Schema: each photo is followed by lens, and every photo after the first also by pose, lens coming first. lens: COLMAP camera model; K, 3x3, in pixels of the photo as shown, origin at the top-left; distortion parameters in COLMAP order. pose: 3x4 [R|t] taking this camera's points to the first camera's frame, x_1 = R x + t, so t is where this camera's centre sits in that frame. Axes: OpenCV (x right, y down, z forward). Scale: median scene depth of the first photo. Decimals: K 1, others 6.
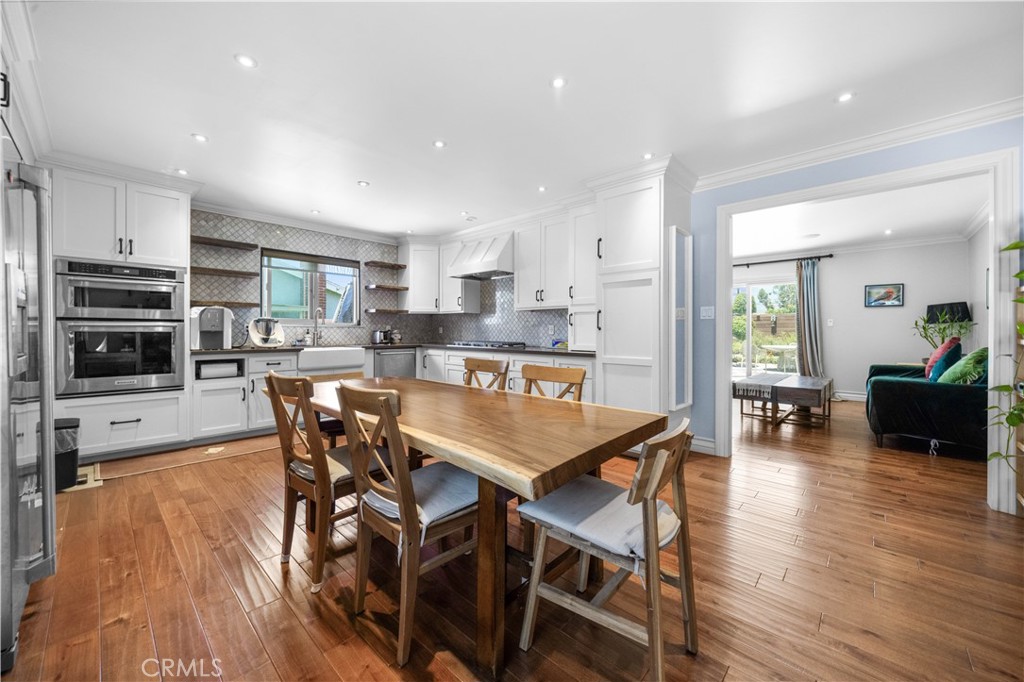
lens RADIAL K [[387.3, 0, 517.8], [0, 387.3, 334.3], [0, 0, 1]] dist [-0.003461, -0.000067]
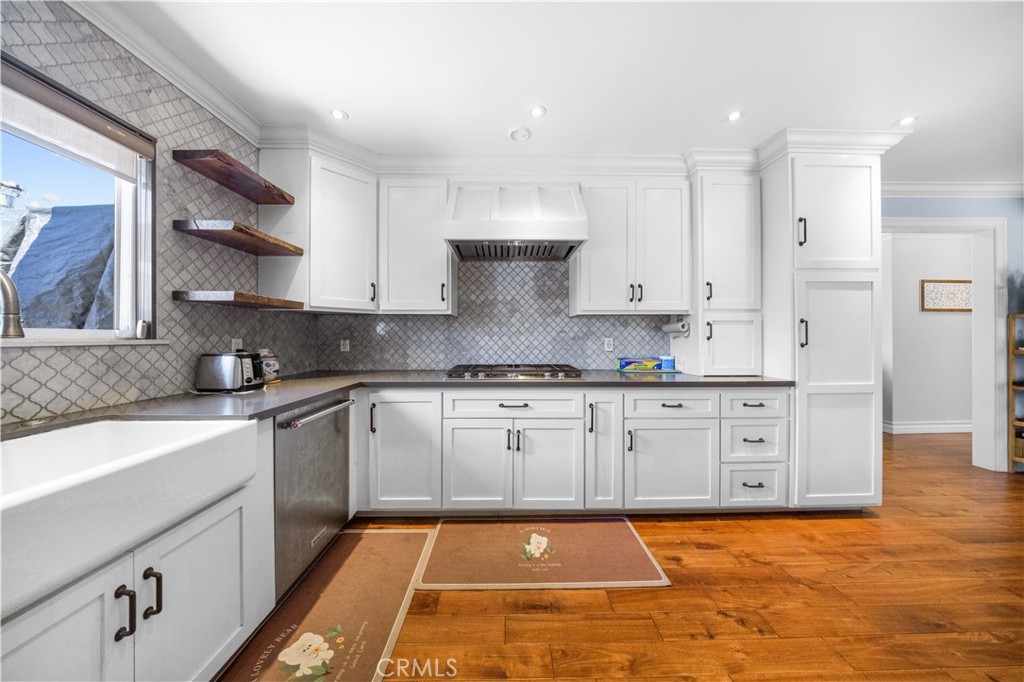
lens RADIAL K [[315.7, 0, 511.0], [0, 315.7, 338.2], [0, 0, 1]] dist [-0.011383, -0.000212]
pose [[0.732801, -0.004061, 0.680431, -0.431779], [0.009217, 0.999950, -0.003958, -0.022891], [-0.680380, 0.009172, 0.732802, 0.719419]]
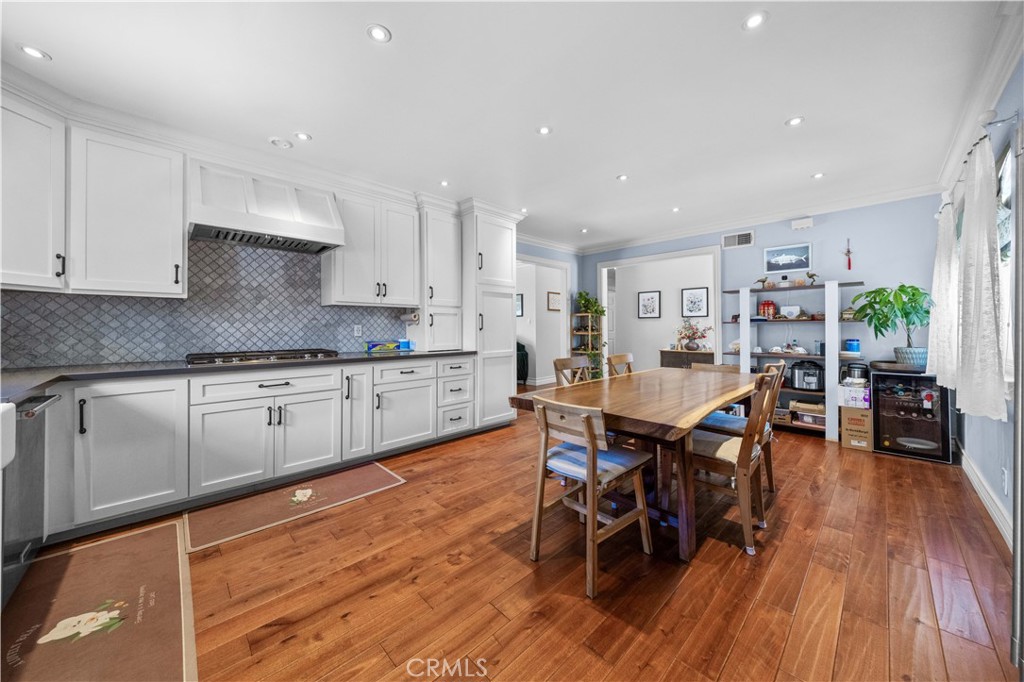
lens RADIAL K [[355.9, 0, 510.7], [0, 355.9, 325.6], [0, 0, 1]] dist [0.000906, -0.000917]
pose [[0.071079, 0.003167, 0.997466, -0.655576], [0.011869, 0.999921, -0.004021, -0.015724], [-0.997400, 0.012125, 0.071036, 0.634003]]
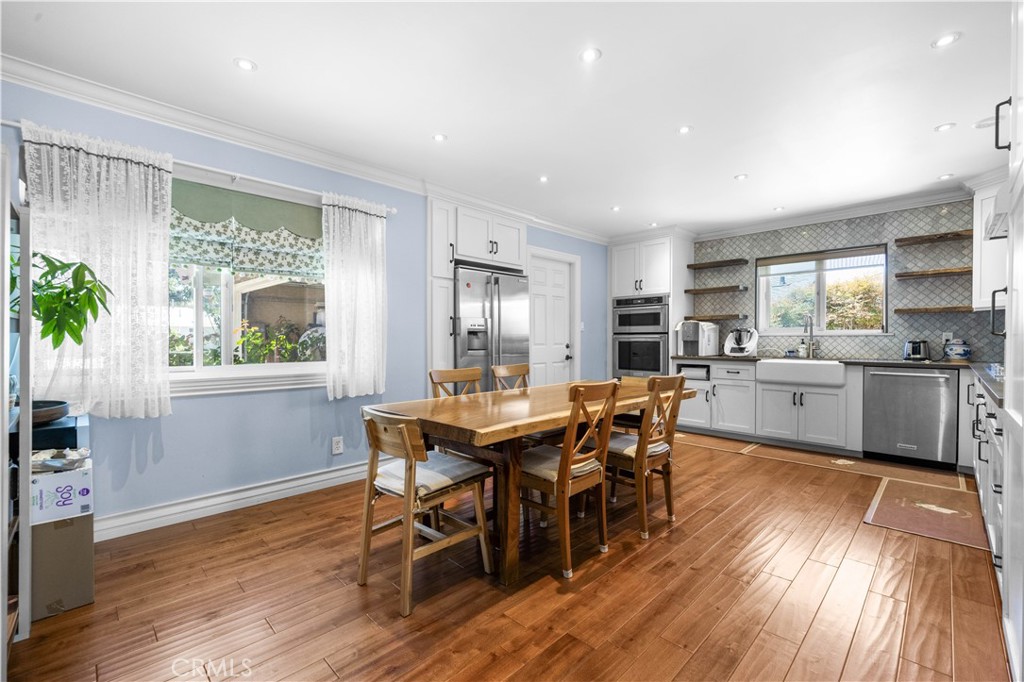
lens RADIAL K [[430.9, 0, 513.8], [0, 430.9, 343.4], [0, 0, 1]] dist [-0.002103, -0.000310]
pose [[-0.043626, 0.007256, -0.999022, 0.489299], [-0.007452, 0.999943, 0.007588, -0.004824], [0.999020, 0.007776, -0.043569, 0.407165]]
